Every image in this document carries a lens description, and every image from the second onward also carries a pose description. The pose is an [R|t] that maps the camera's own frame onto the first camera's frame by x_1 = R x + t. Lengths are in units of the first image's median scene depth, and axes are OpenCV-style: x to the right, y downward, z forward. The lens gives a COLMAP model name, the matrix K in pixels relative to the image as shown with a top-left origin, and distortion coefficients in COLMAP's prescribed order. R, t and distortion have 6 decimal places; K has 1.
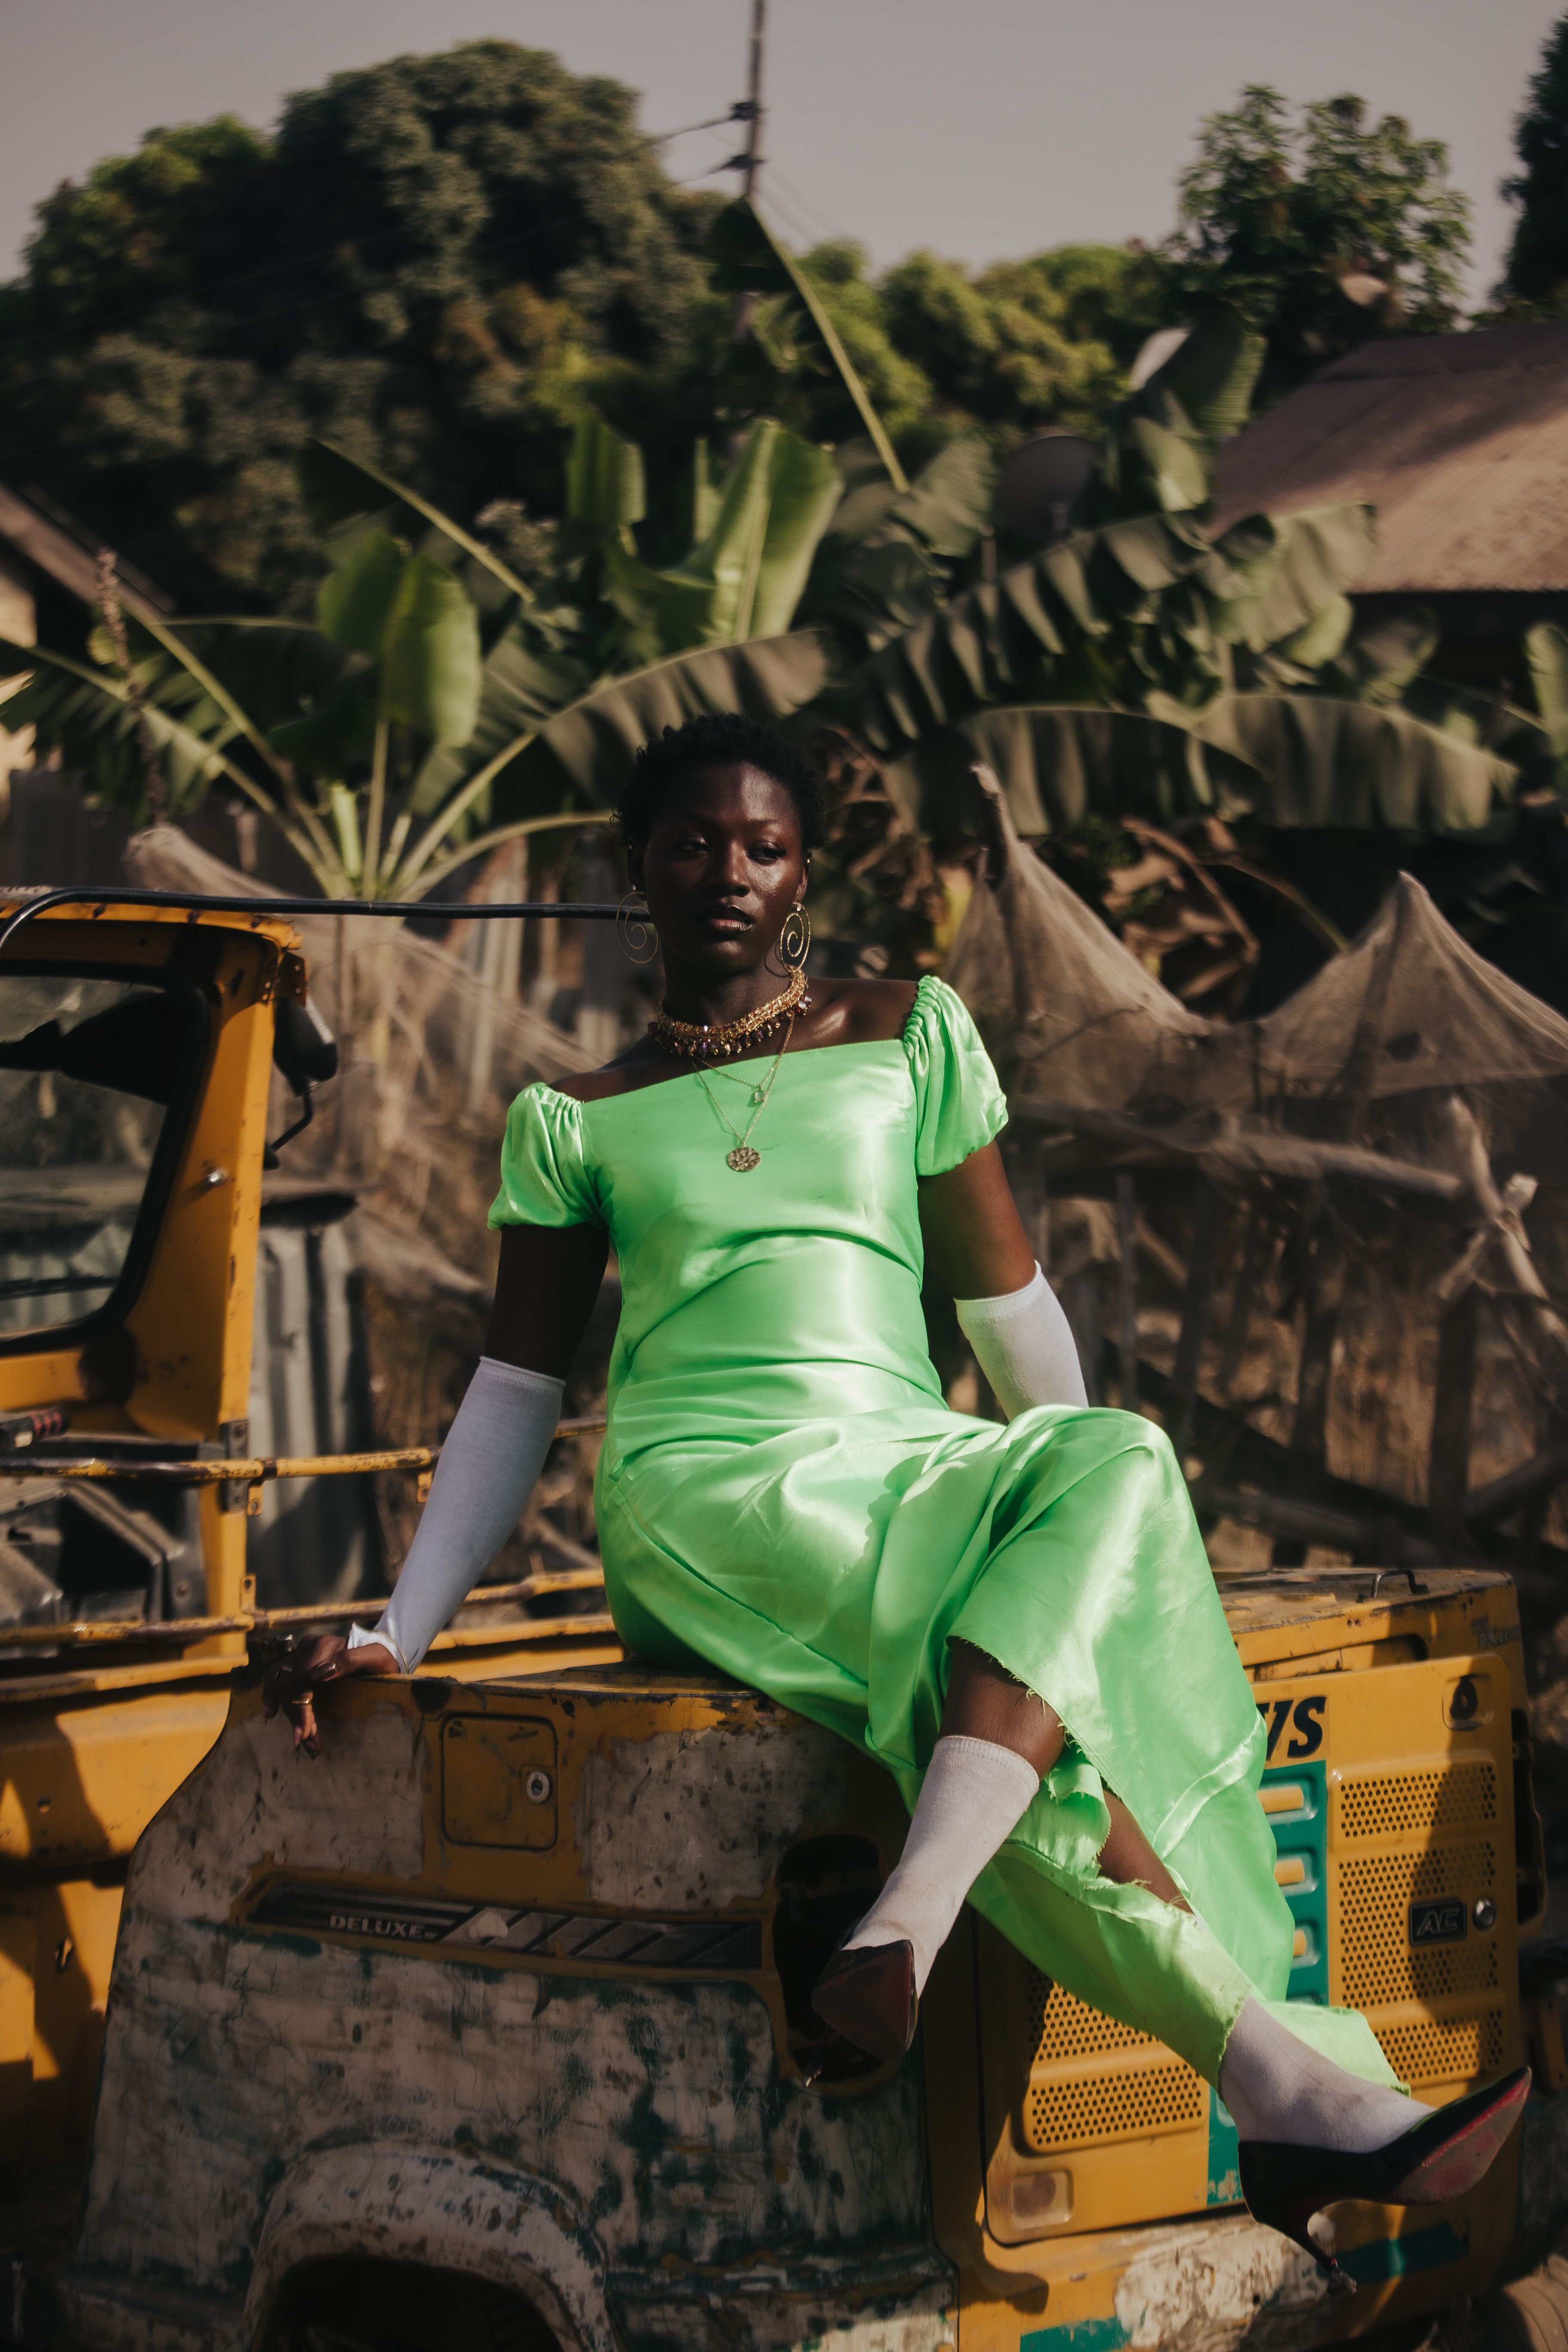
lens RADIAL K [[5564.5, 0, 784.0], [0, 5564.5, 1176.0], [0, 0, 1]] dist [-0.210935, 0.641668]
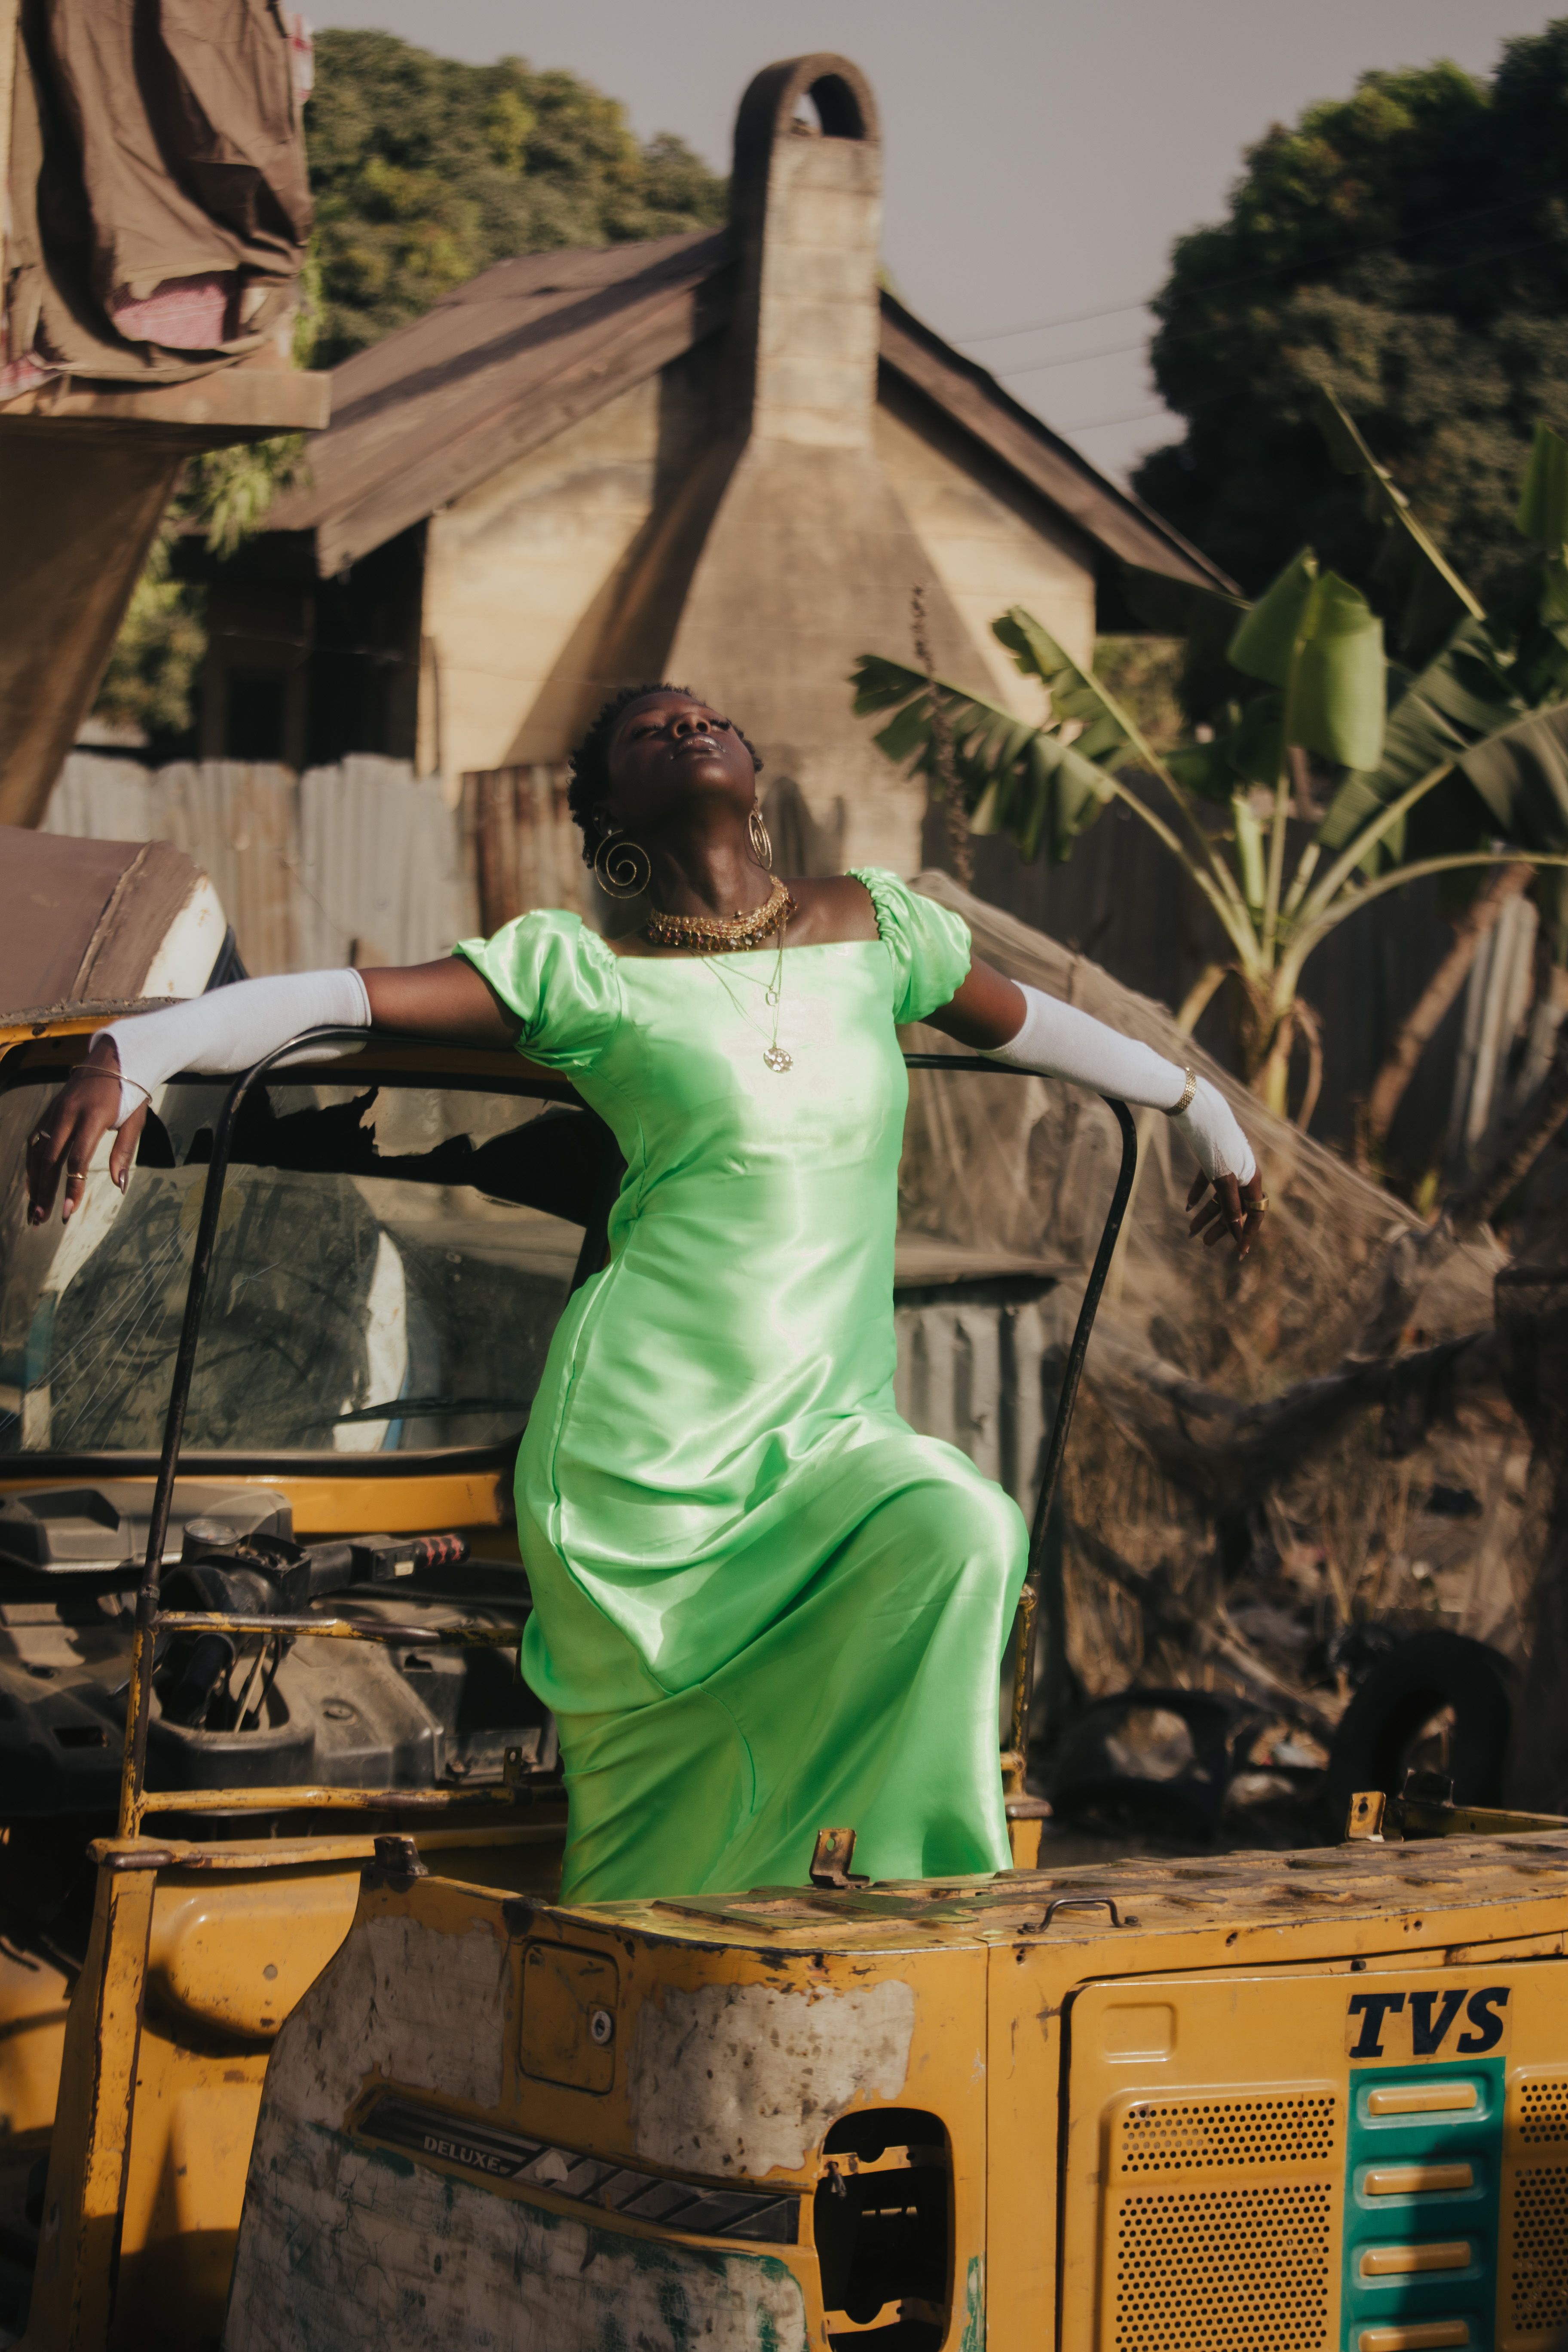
lens RADIAL K [[5792.2, 0, 779.4], [0, 5792.2, 940.9], [0, 0, 1]] dist [-0.140452, -0.027663]
pose [[0.975575, 0.043620, -0.215291, 0.183165], [-0.051439, 0.998200, -0.030845, -0.044603], [0.213557, 0.041165, 0.976063, 0.039575]]
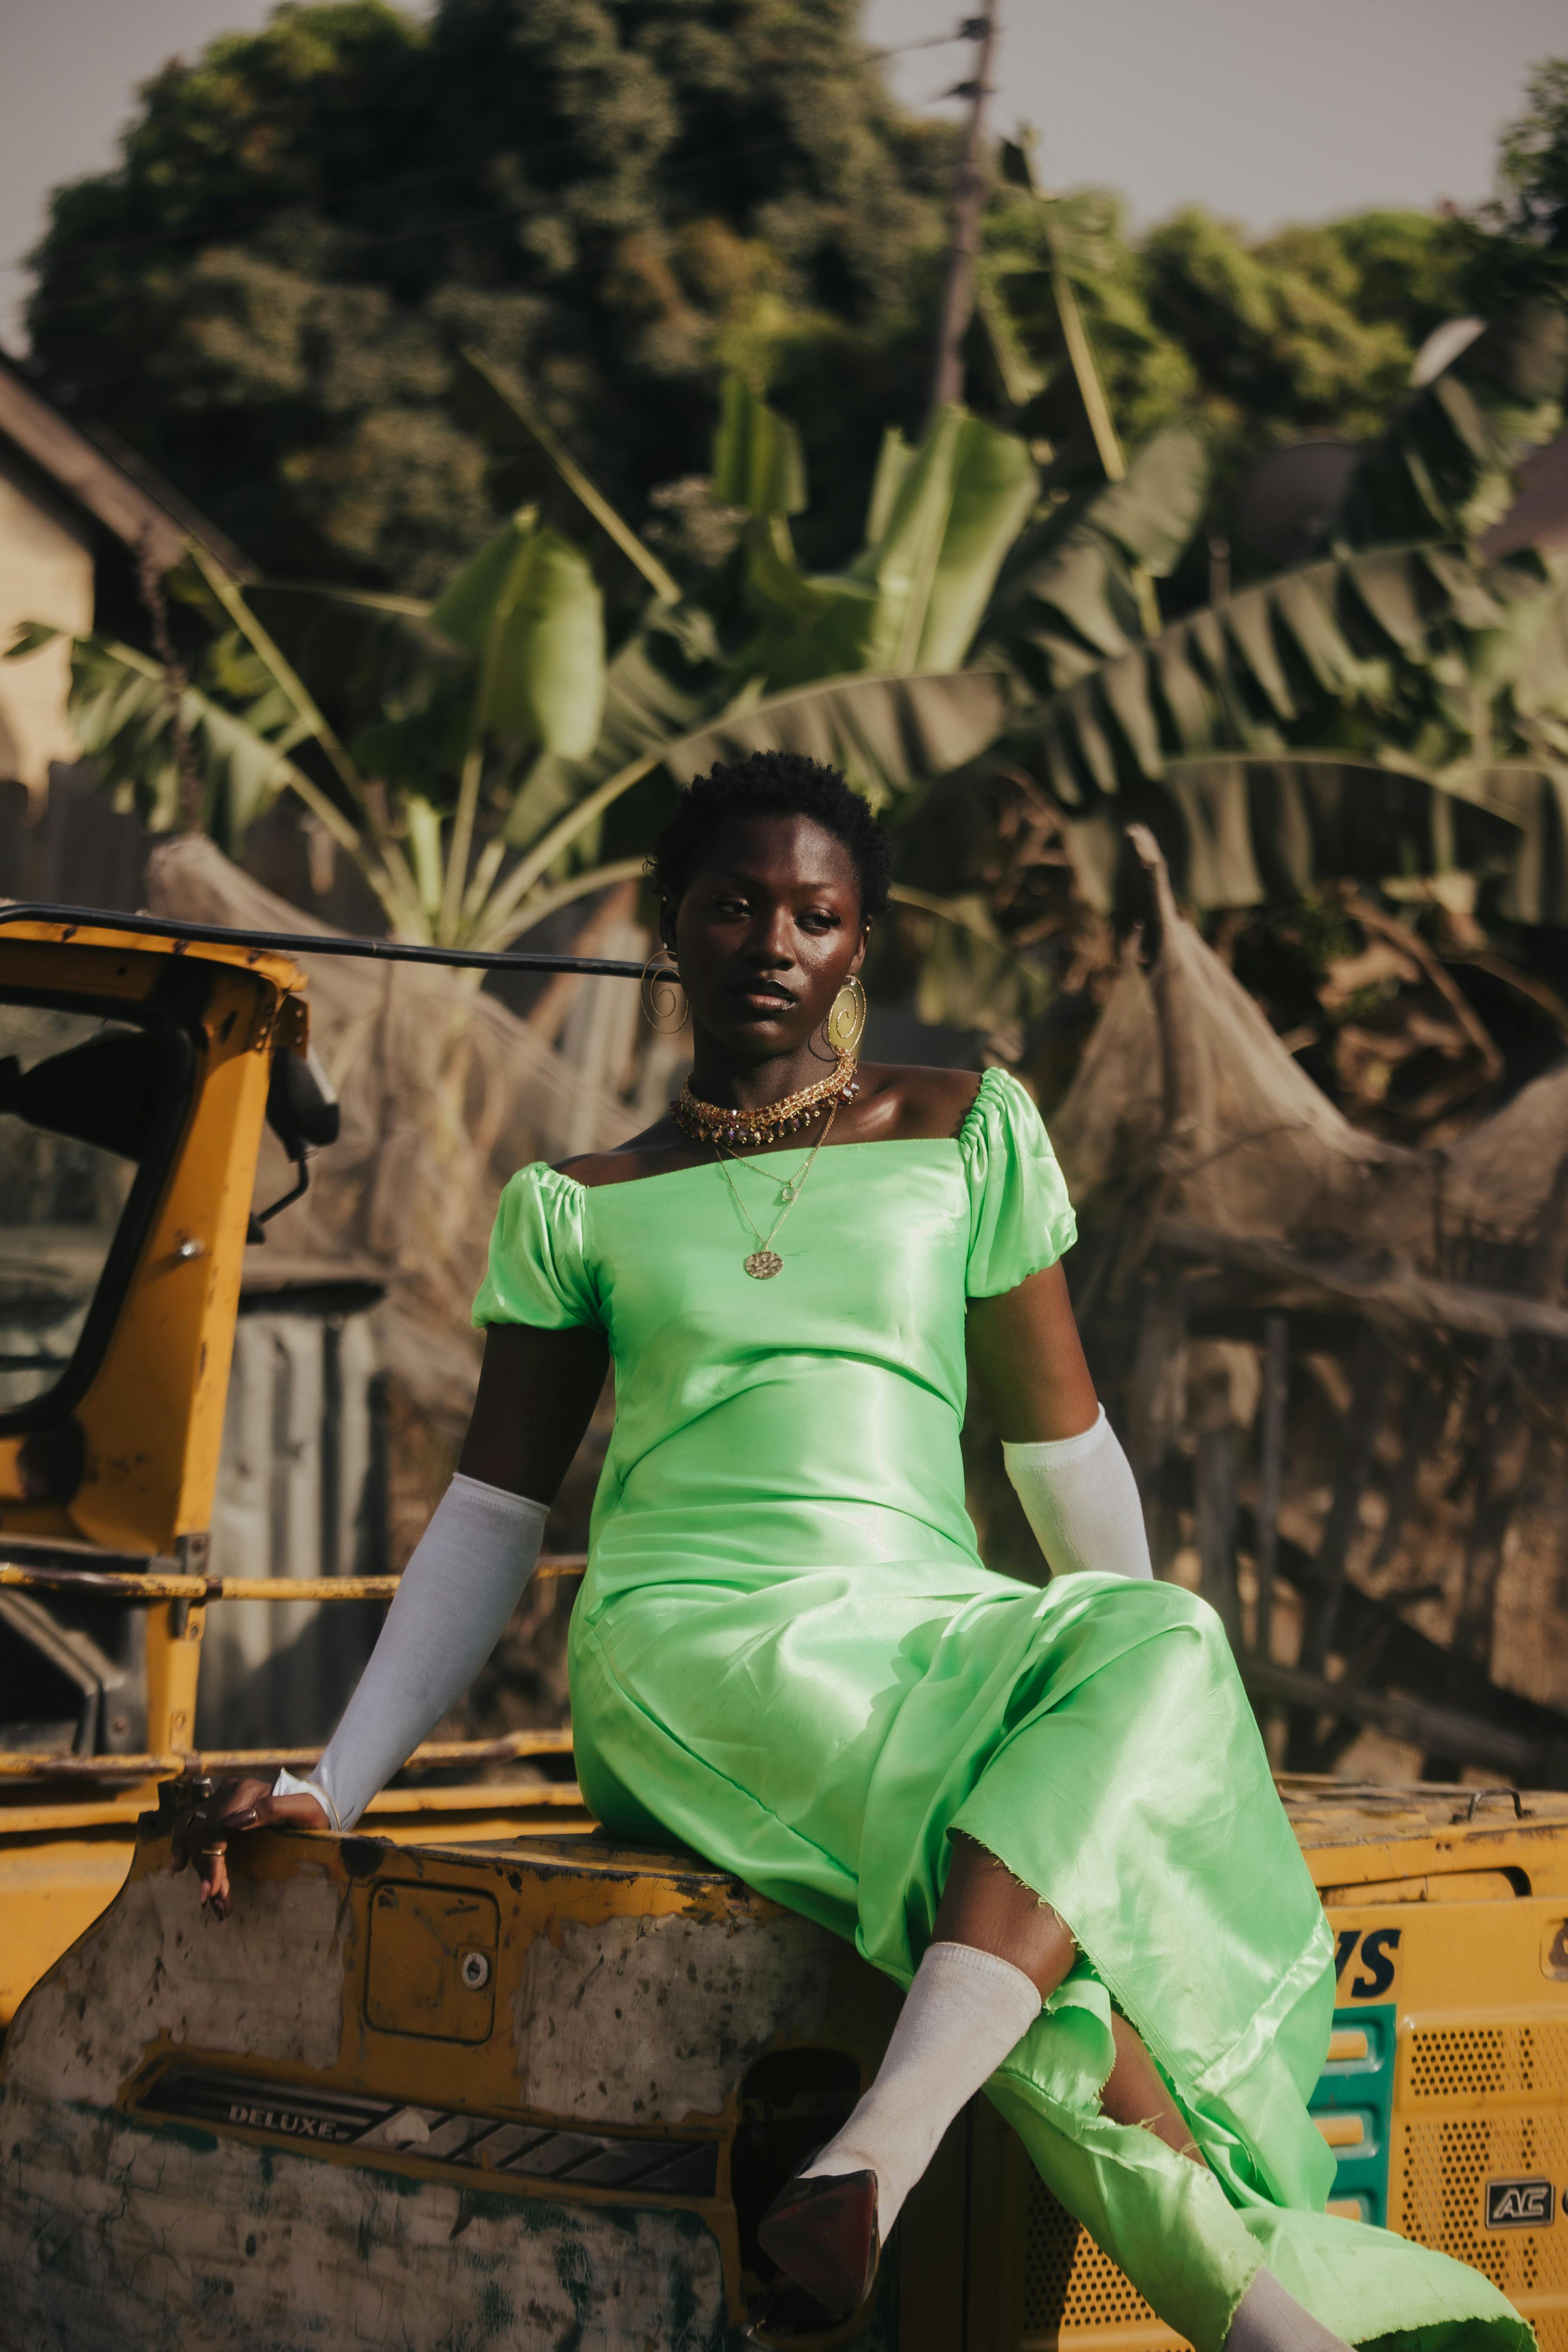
lens RADIAL K [[6647.2, 0, 784.0], [0, 6647.2, 1176.0], [0, 0, 1]] dist [0.008442, 0.409197]
pose [[0.997552, 0.063939, -0.028310, 0.024665], [-0.064443, 0.997772, -0.017266, 0.000948], [0.027142, 0.019048, 0.999450, -0.039209]]
